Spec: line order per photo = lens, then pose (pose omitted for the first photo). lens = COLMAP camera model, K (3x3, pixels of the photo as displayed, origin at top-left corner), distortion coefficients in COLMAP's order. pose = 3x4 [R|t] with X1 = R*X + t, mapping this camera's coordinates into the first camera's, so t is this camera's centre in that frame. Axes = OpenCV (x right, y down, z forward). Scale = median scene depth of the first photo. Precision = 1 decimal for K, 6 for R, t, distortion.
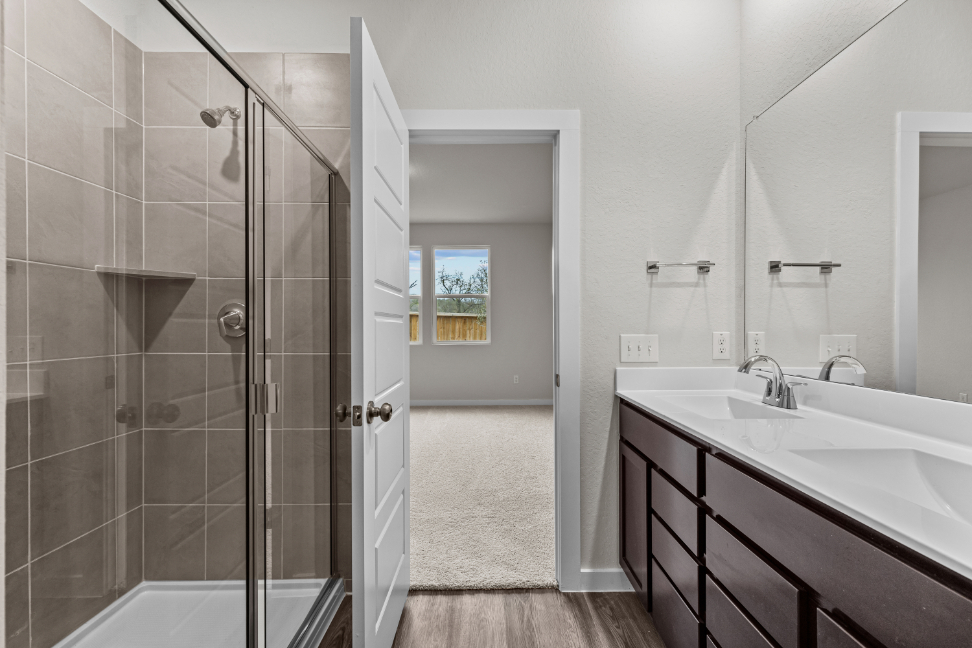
lens RADIAL K [[435.9, 0, 486.4], [0, 435.9, 323.8], [0, 0, 1]] dist [0.005113, -0.000380]
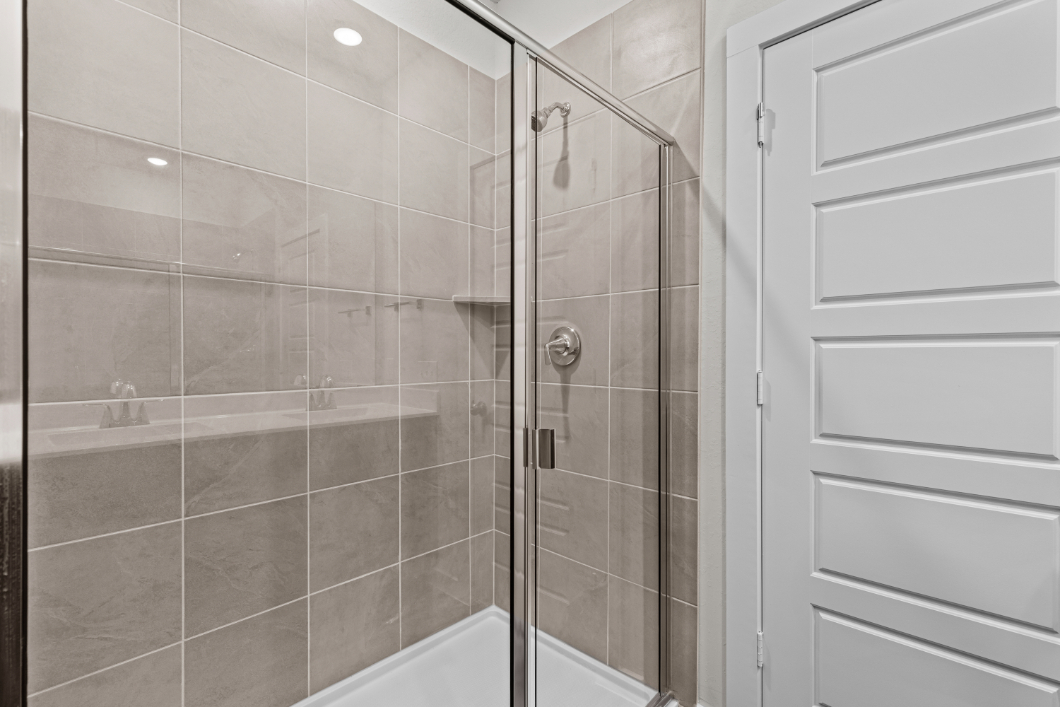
lens RADIAL K [[475.4, 0, 533.9], [0, 475.4, 356.7], [0, 0, 1]] dist [0.005113, -0.000380]
pose [[0.721447, 0.005932, -0.692444, 0.041566], [0.002371, 0.999936, 0.011037, 0.001668], [0.692466, -0.009604, 0.721387, 0.273242]]
